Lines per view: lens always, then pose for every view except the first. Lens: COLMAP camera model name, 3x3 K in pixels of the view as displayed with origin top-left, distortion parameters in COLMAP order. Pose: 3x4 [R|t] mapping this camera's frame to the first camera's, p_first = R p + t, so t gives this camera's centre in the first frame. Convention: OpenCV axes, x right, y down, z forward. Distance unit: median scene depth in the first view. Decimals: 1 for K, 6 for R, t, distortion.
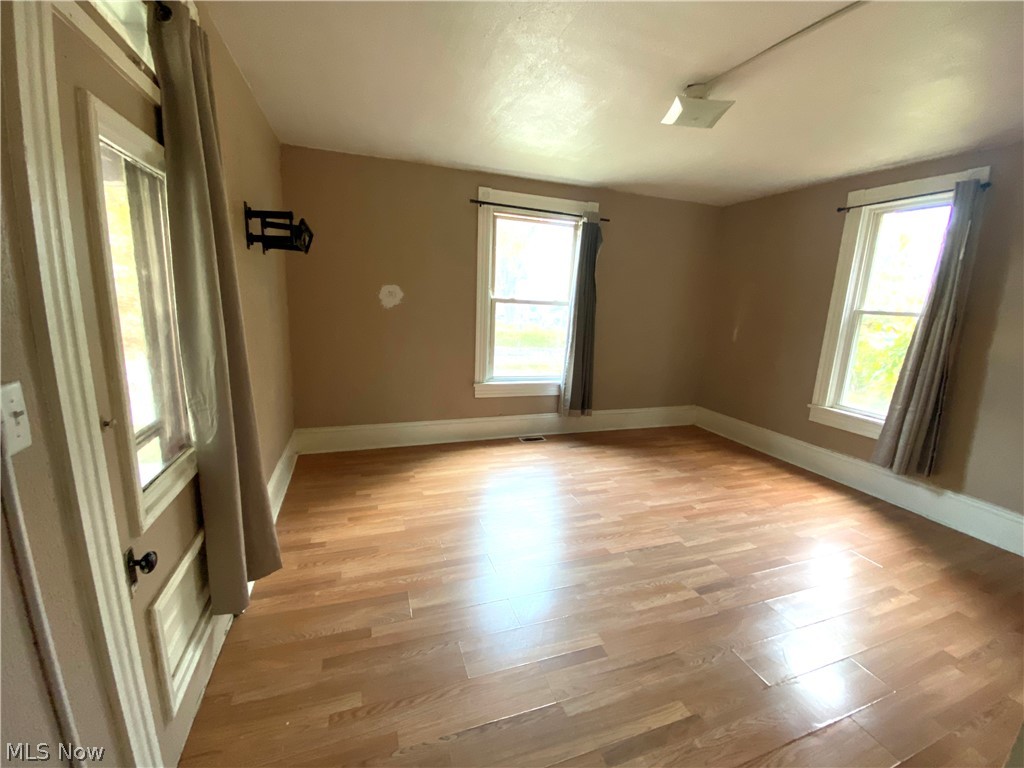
lens RADIAL K [[419.6, 0, 507.7], [0, 419.6, 386.7], [0, 0, 1]] dist [-0.011541, -0.001032]
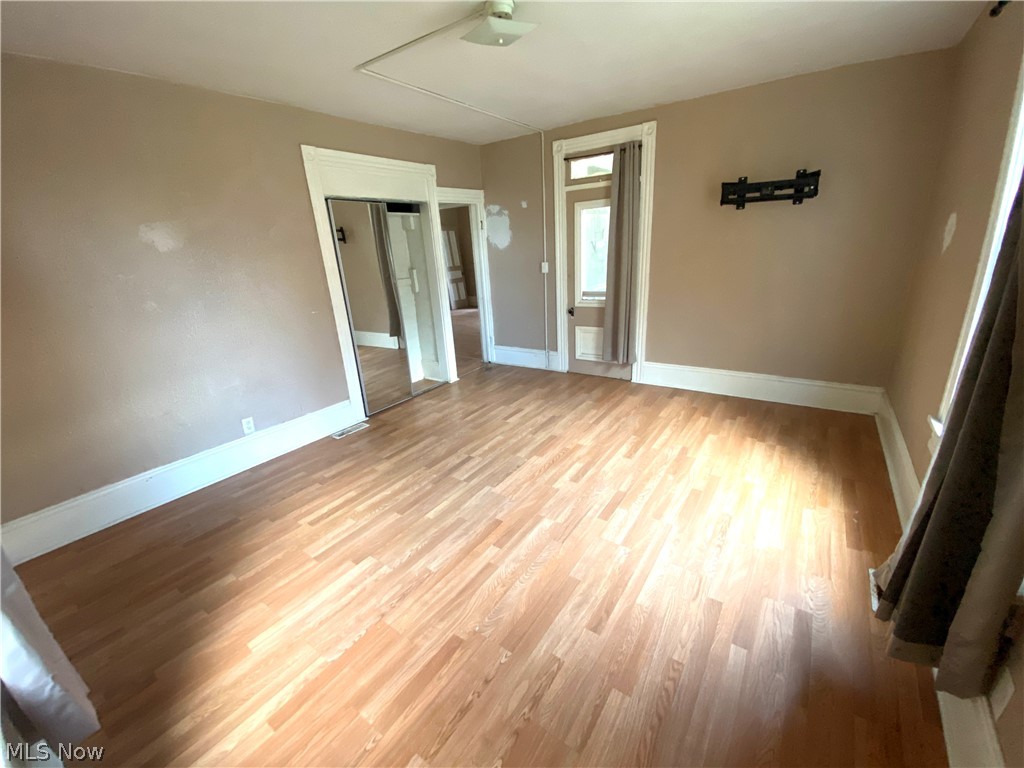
lens RADIAL K [[419.6, 0, 511.4], [0, 419.6, 389.1], [0, 0, 1]] dist [-0.011541, -0.001032]
pose [[-0.816678, 0.196143, -0.542739, 0.796901], [-0.091500, 0.884562, 0.457359, -0.294556], [0.569794, 0.423176, -0.704455, 1.473079]]
